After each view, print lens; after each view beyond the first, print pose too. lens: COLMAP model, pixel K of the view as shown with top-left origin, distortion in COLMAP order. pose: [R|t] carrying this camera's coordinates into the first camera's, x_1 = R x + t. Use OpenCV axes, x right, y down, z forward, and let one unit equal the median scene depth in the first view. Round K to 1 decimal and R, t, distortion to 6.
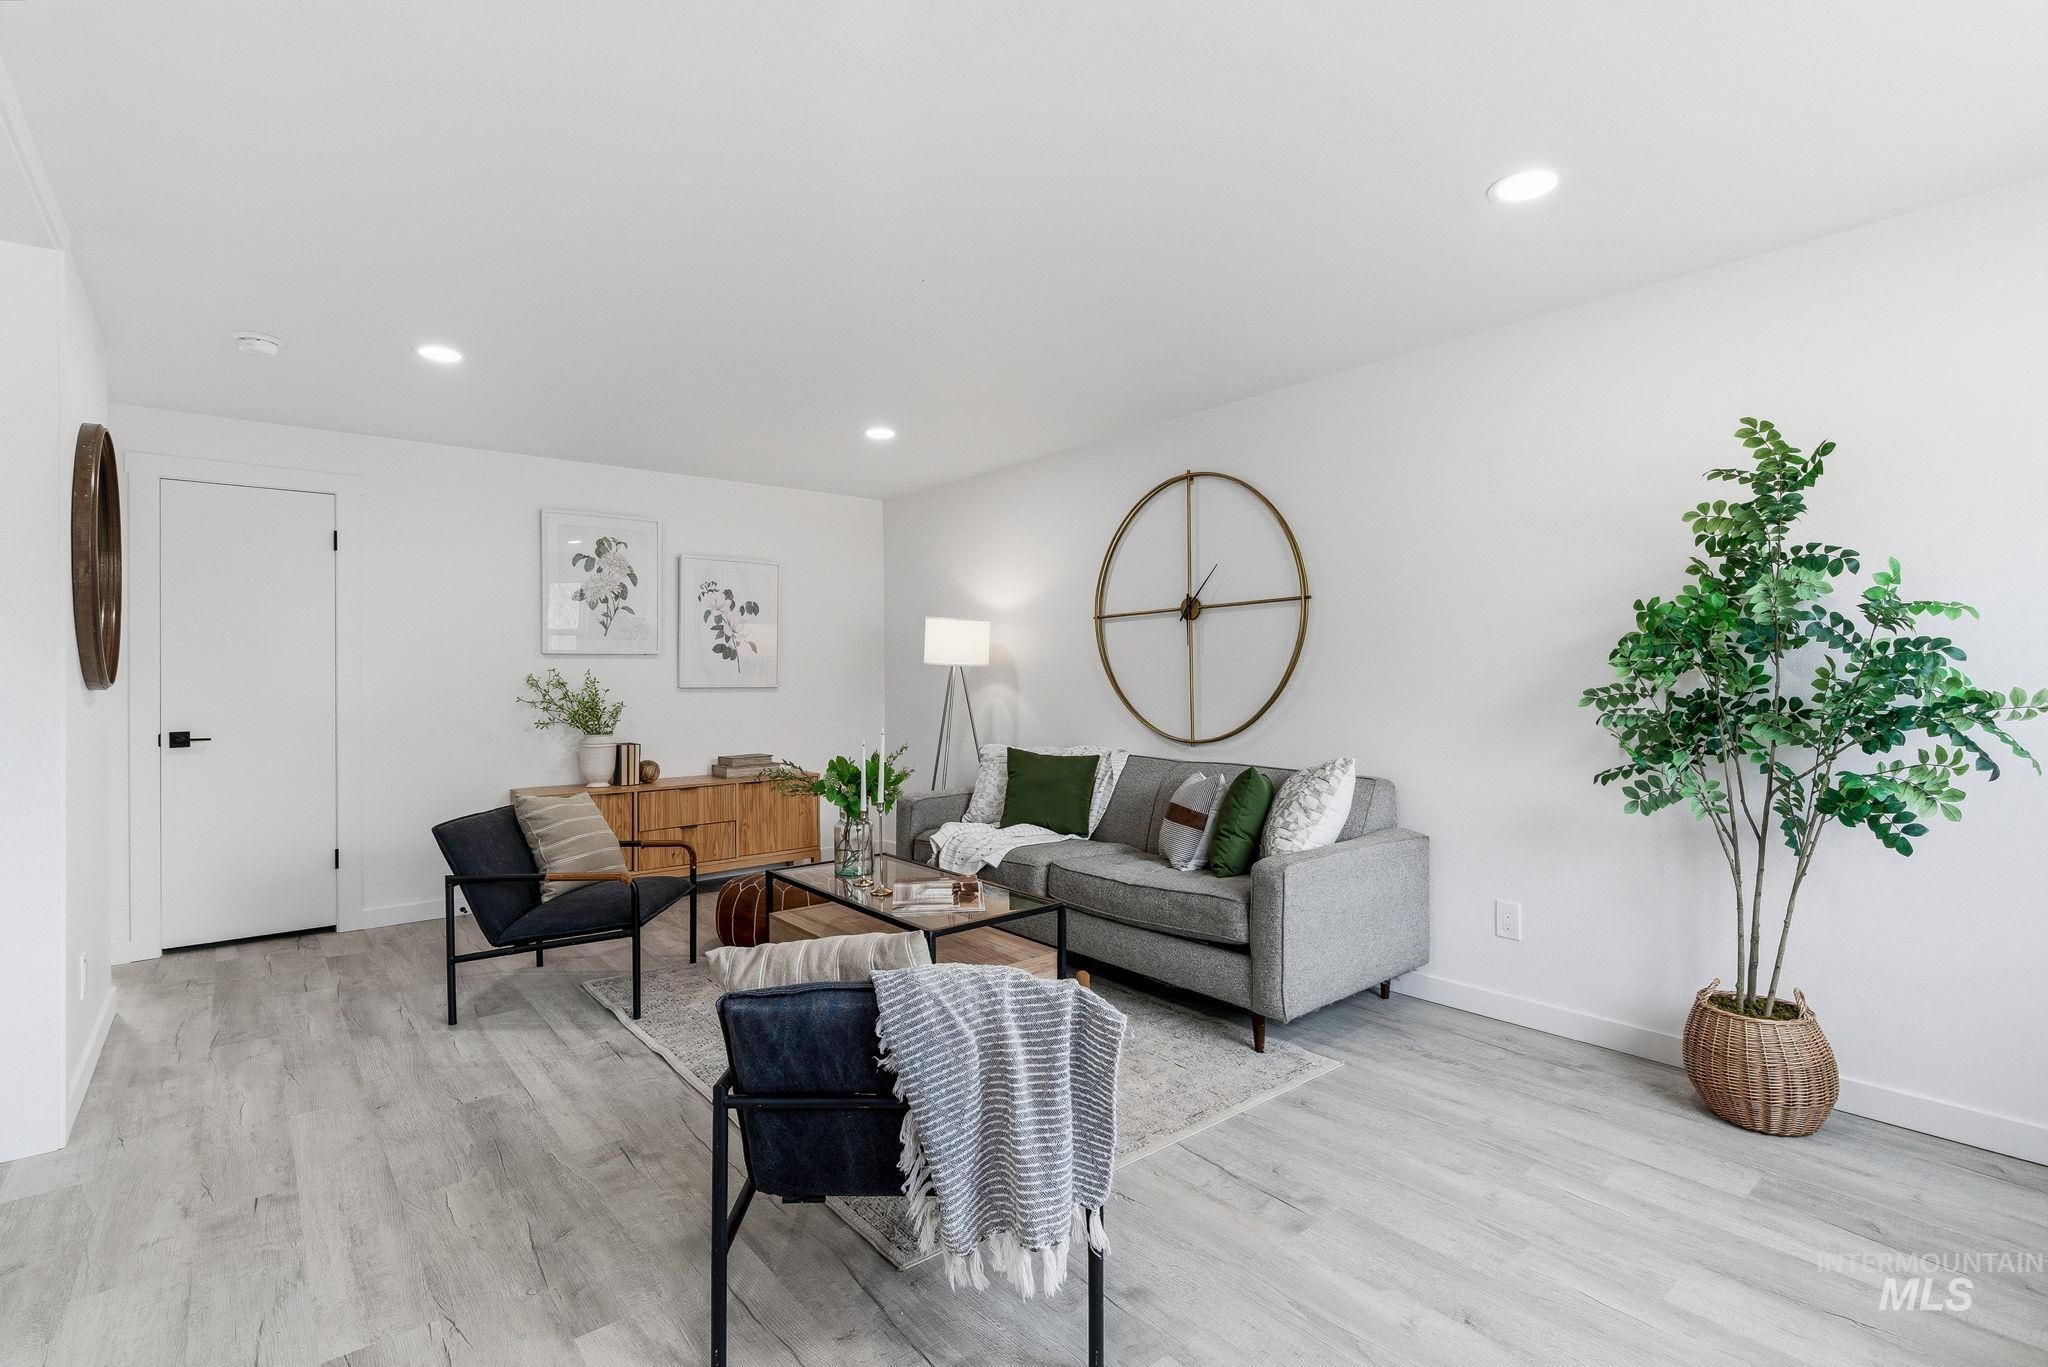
lens RADIAL K [[943.5, 0, 1036.5], [0, 943.5, 671.0], [0, 0, 1]] dist [-0.000503, -0.000314]
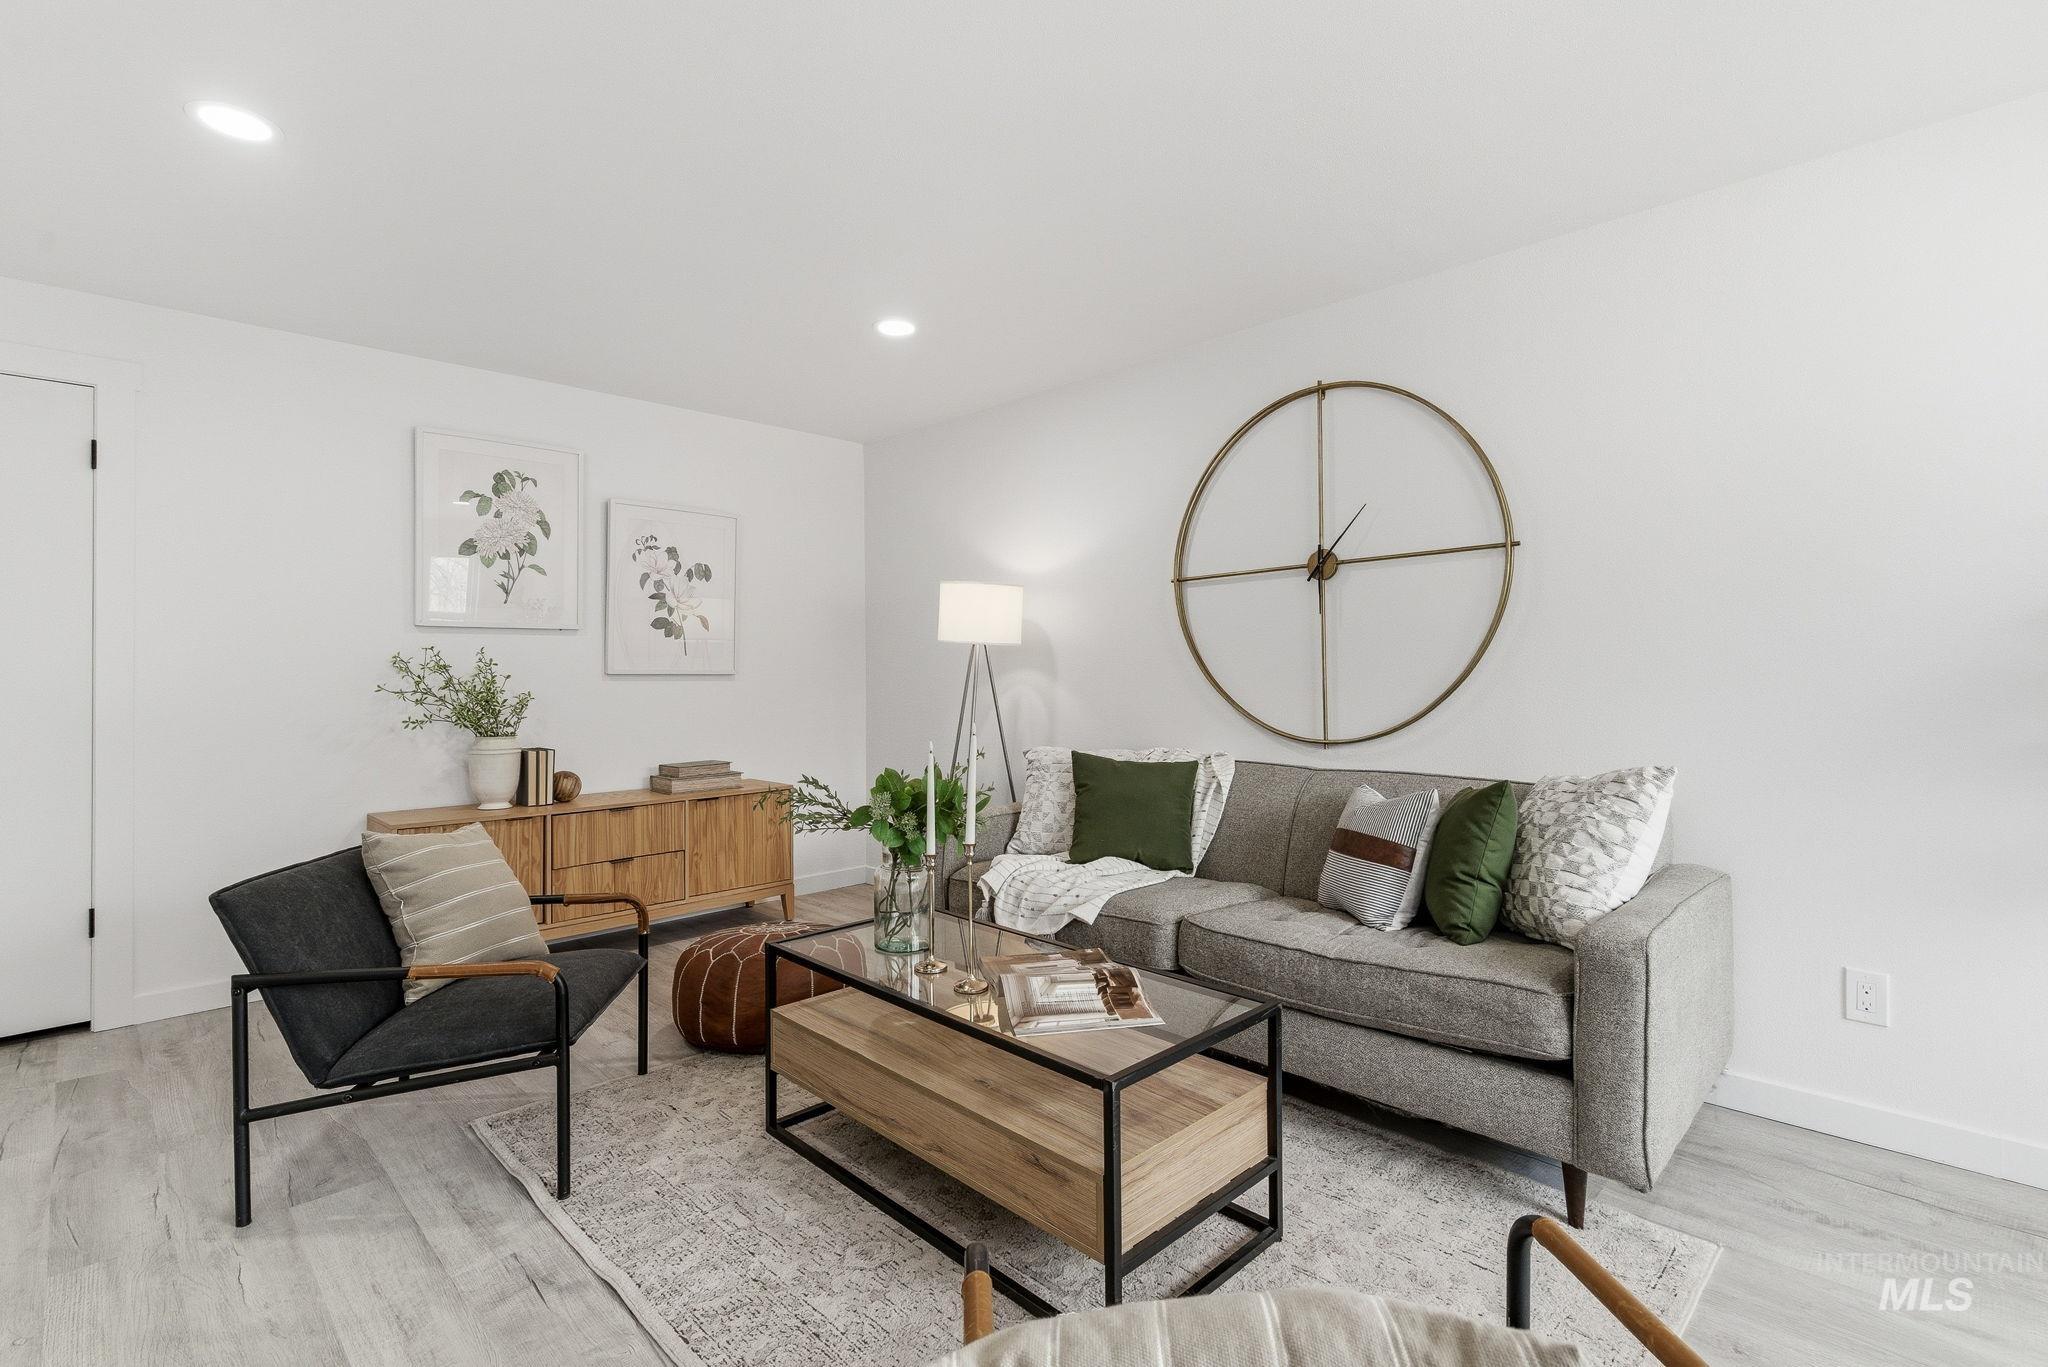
lens RADIAL K [[943.5, 0, 1032.4], [0, 943.5, 662.4], [0, 0, 1]] dist [-0.000503, -0.000314]
pose [[0.996158, 0.001110, 0.087561, -0.150673], [-0.000498, 0.999975, -0.007004, 0.019476], [-0.087567, 0.006933, 0.996134, 0.310469]]
